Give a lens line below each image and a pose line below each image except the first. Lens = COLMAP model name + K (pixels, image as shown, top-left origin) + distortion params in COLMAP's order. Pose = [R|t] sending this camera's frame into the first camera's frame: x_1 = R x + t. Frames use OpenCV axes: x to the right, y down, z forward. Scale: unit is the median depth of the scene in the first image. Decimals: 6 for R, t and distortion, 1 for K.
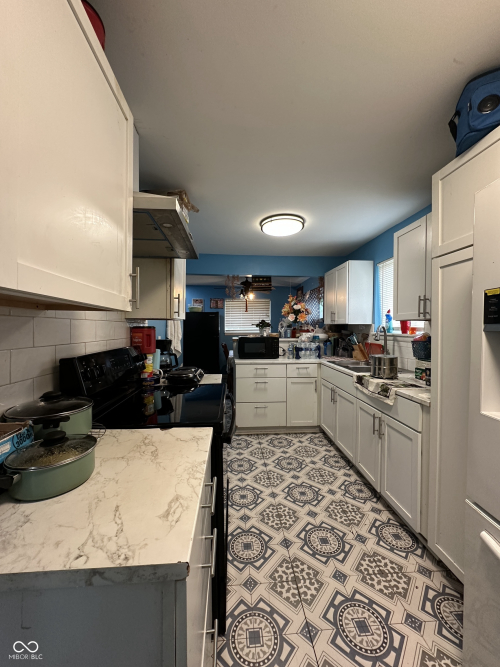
lens RADIAL K [[266.2, 0, 250.0], [0, 266.2, 333.5], [0, 0, 1]] dist [-0.003164, 0.000717]
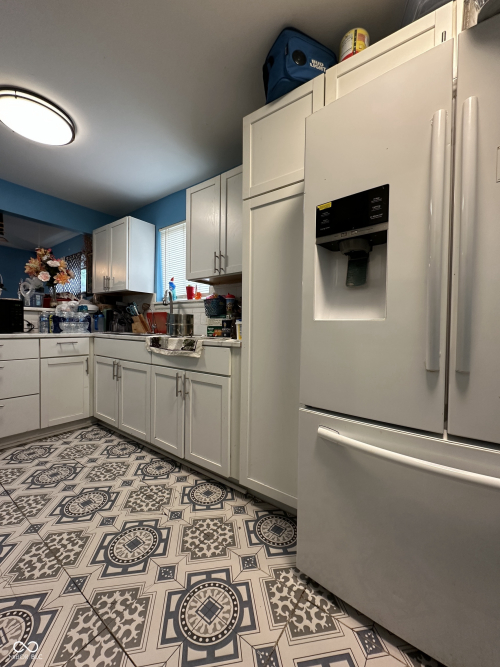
lens RADIAL K [[266.2, 0, 250.0], [0, 266.2, 333.5], [0, 0, 1]] dist [-0.003164, 0.000717]
pose [[0.646117, -0.009571, 0.763179, -0.049942], [0.002988, 0.999945, 0.010011, 0.139165], [-0.763233, -0.004188, 0.646110, 0.205140]]
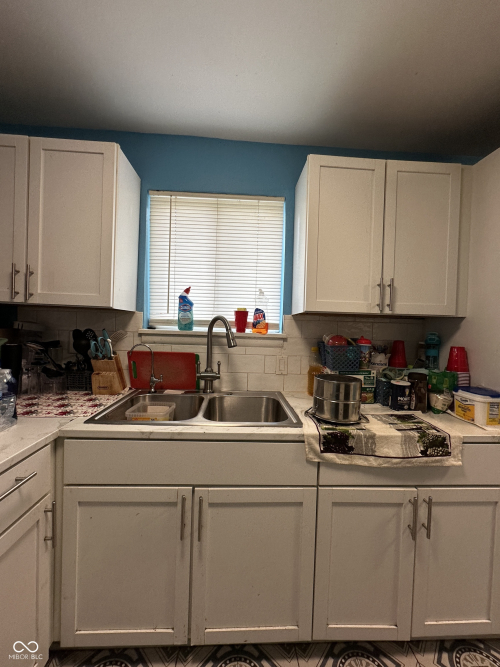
lens RADIAL K [[266.2, 0, 250.0], [0, 266.2, 333.5], [0, 0, 1]] dist [-0.003164, 0.000717]
pose [[0.019611, -0.024813, 0.999500, -0.025162], [-0.011577, 0.999619, 0.025043, -0.014773], [-0.999741, -0.012062, 0.019316, 1.136013]]
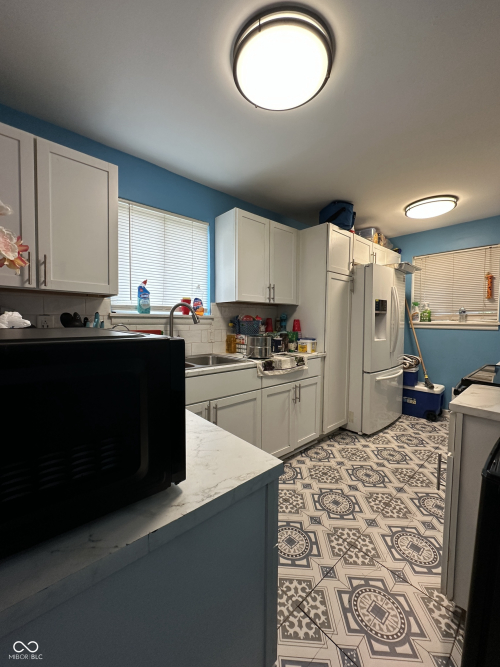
lens RADIAL K [[266.2, 0, 250.0], [0, 266.2, 333.5], [0, 0, 1]] dist [-0.003164, 0.000717]
pose [[-0.606110, -0.050101, 0.793801, -0.261792], [0.005985, 0.997699, 0.067540, 0.004658], [-0.795358, 0.045688, -0.604416, 1.591010]]
